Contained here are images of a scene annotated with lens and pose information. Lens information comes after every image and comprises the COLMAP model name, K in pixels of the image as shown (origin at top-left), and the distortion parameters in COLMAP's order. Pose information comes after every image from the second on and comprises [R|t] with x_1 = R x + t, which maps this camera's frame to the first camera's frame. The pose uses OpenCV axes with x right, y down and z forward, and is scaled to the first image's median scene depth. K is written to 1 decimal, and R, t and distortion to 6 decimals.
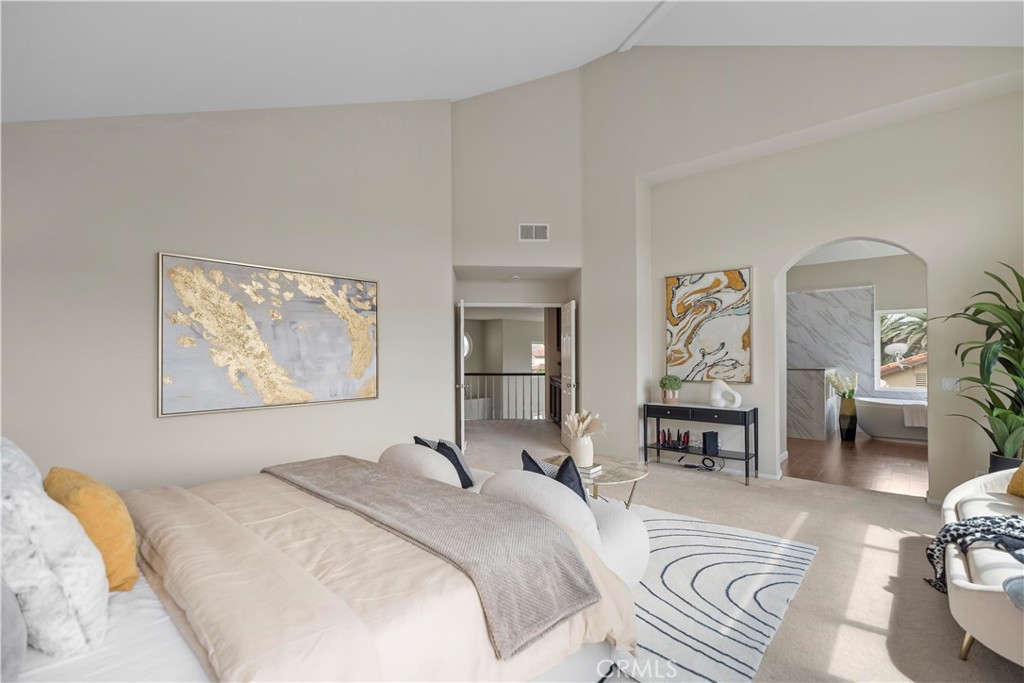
lens RADIAL K [[467.1, 0, 514.2], [0, 467.1, 350.0], [0, 0, 1]] dist [0.005062, 0.000169]
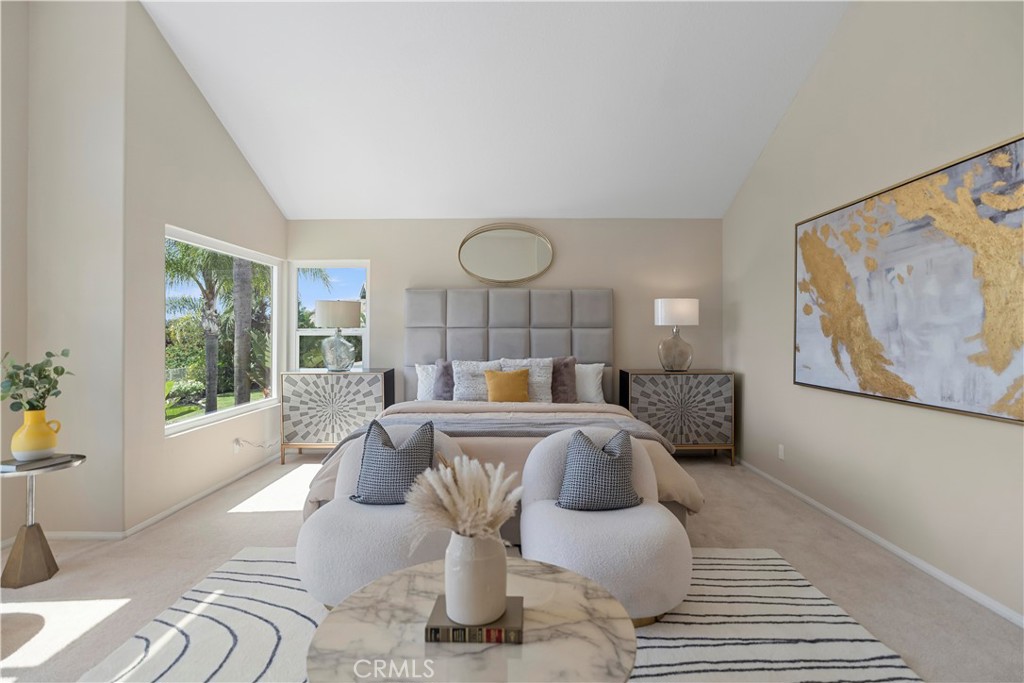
lens RADIAL K [[505.0, 0, 511.4], [0, 505.0, 339.3], [0, 0, 1]] dist [0.003364, 0.000391]
pose [[-0.749030, 0.002363, -0.662532, 0.341953], [0.000864, 0.999996, 0.002590, 0.031046], [0.662535, 0.001368, -0.749030, 1.106058]]
